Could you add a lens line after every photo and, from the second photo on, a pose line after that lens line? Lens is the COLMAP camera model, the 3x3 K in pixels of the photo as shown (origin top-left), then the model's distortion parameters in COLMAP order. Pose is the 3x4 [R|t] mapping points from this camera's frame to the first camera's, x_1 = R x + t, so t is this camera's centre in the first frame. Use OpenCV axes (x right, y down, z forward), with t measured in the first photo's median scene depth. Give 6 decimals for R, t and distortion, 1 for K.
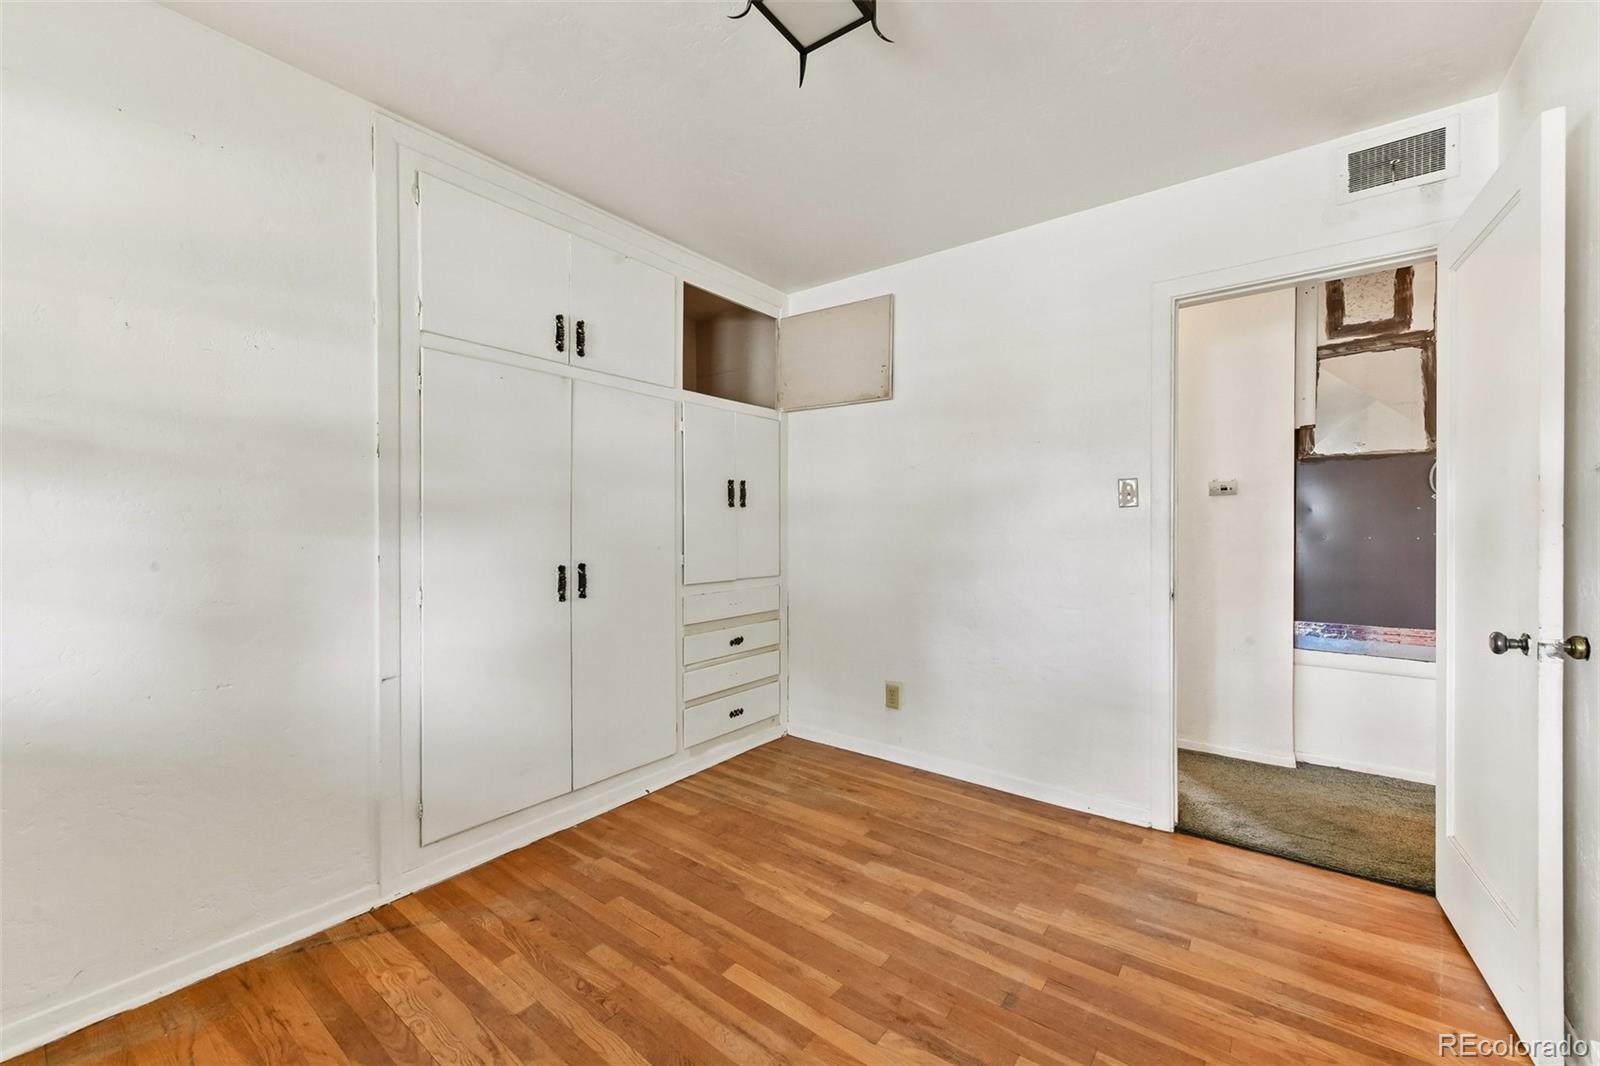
lens RADIAL K [[635.0, 0, 803.6], [0, 635.0, 515.8], [0, 0, 1]] dist [0.006672, -0.000479]
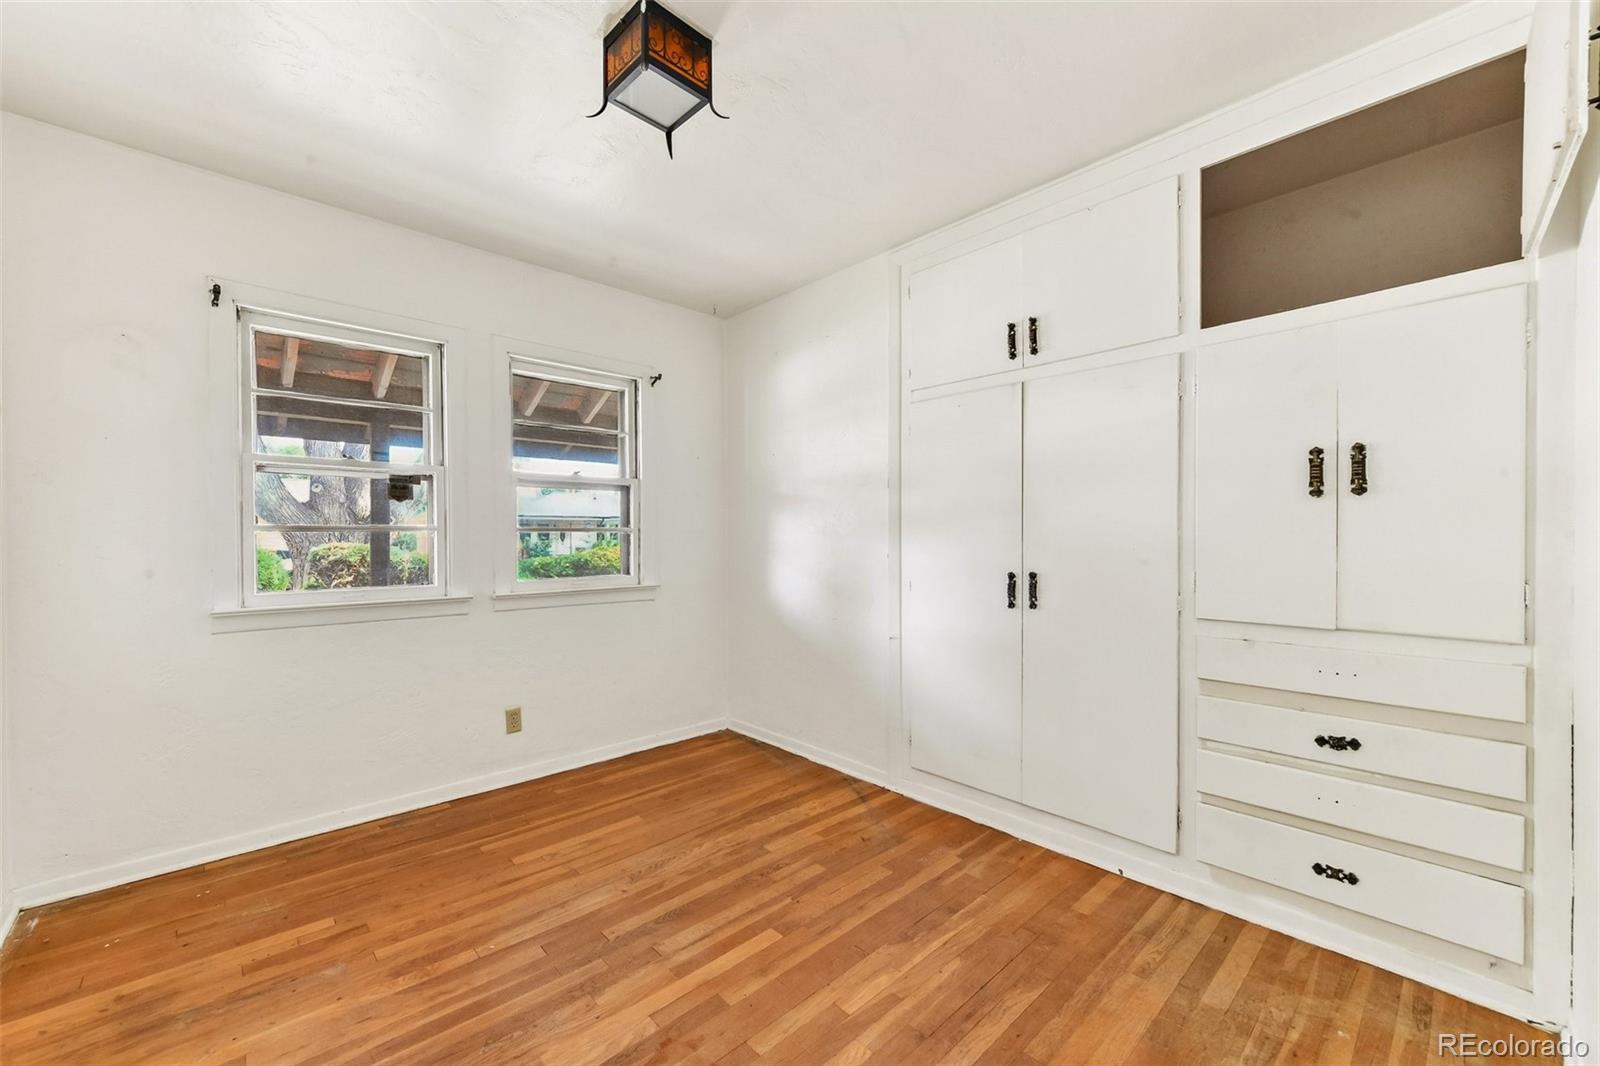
lens RADIAL K [[631.5, 0, 808.5], [0, 631.5, 529.5], [0, 0, 1]] dist [0.008462, -0.000423]
pose [[-0.157074, -0.009389, -0.987542, 0.767982], [0.022873, 0.999652, -0.013142, 0.018702], [0.987322, -0.024652, -0.156804, 0.982505]]
